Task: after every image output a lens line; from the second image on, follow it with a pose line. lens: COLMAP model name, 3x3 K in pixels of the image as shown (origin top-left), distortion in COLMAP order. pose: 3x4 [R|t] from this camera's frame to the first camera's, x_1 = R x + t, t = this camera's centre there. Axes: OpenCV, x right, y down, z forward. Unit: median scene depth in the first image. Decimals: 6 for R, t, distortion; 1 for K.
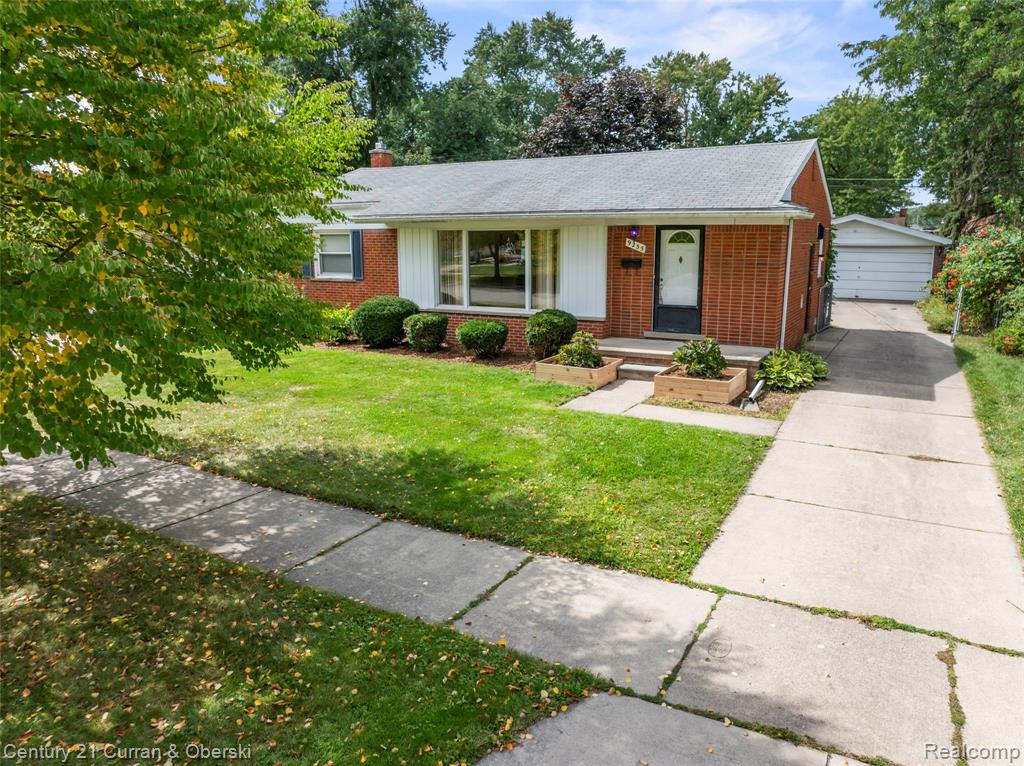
lens RADIAL K [[728.1, 0, 516.3], [0, 728.1, 375.1], [0, 0, 1]] dist [-0.026892, 0.004014]
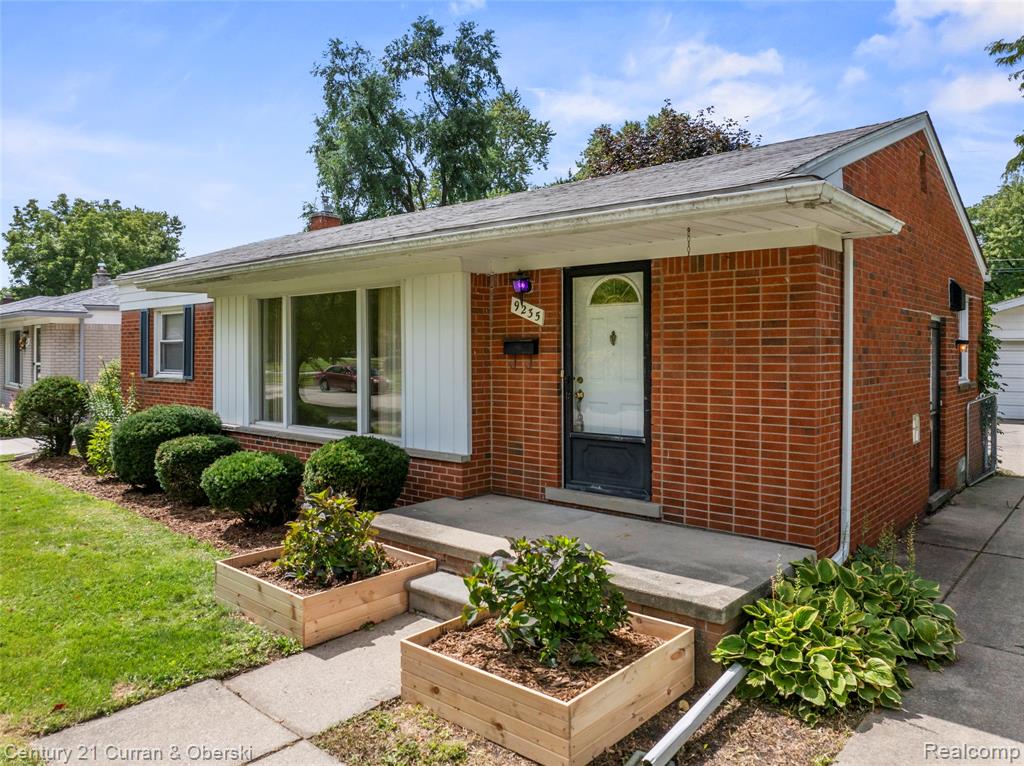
lens RADIAL K [[728.1, 0, 519.8], [0, 728.1, 353.0], [0, 0, 1]] dist [-0.026892, 0.004014]
pose [[0.979536, 0.002200, -0.201258, 0.259049], [-0.038873, 0.983180, -0.178454, -0.061715], [0.197480, 0.182626, 0.963146, 0.529046]]
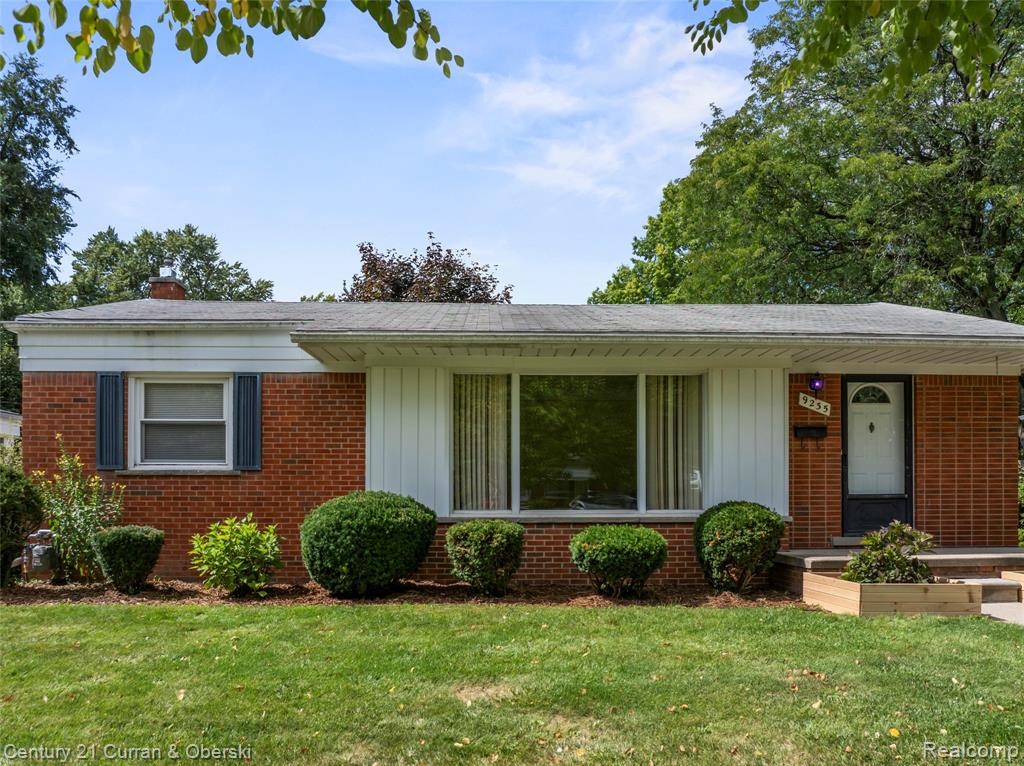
lens RADIAL K [[728.1, 0, 527.1], [0, 728.1, 498.7], [0, 0, 1]] dist [-0.026892, 0.004014]
pose [[0.847392, -0.006886, 0.530923, -0.394315], [0.101671, 0.983518, -0.149518, -0.025730], [-0.521143, 0.180680, 0.834125, 0.613087]]
